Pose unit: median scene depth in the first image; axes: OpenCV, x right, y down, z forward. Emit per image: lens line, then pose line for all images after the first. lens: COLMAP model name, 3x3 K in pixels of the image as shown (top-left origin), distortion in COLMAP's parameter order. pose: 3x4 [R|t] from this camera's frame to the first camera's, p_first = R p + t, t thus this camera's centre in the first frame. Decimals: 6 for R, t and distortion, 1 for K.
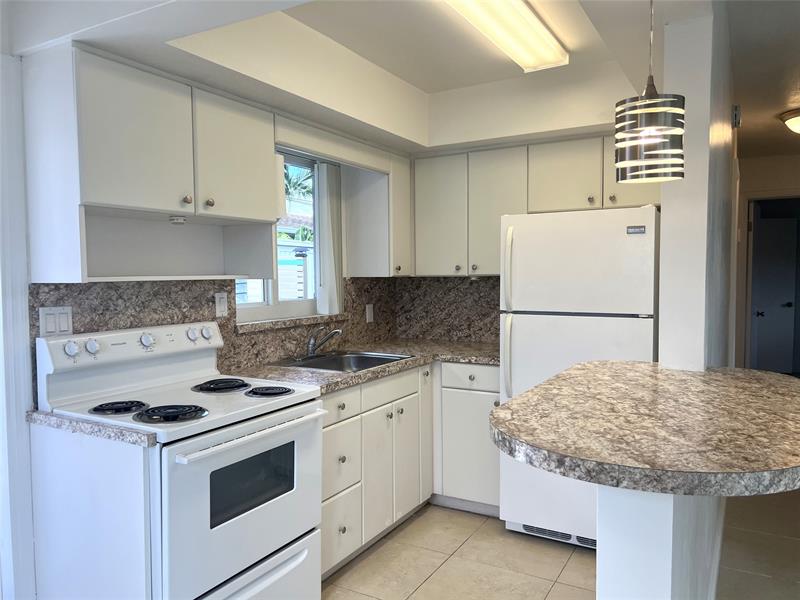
lens RADIAL K [[600.2, 0, 399.9], [0, 600.2, 298.7], [0, 0, 1]] dist [0.011205, 0.000316]
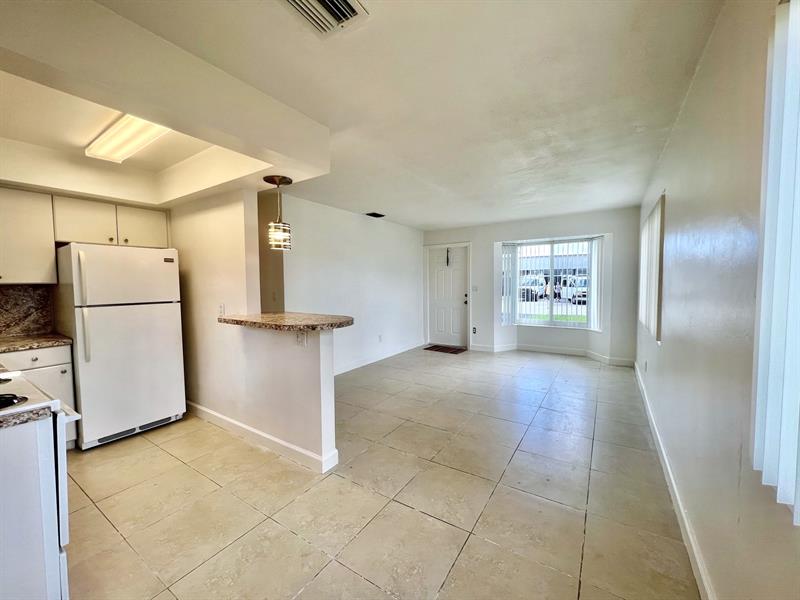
lens RADIAL K [[316.6, 0, 399.3], [0, 316.6, 298.7], [0, 0, 1]] dist [-0.000213, -0.000045]
pose [[0.052312, -0.050818, 0.997337, -0.561614], [0.057350, 0.997209, 0.047804, 0.009074], [-0.996983, 0.054696, 0.055080, 0.136810]]
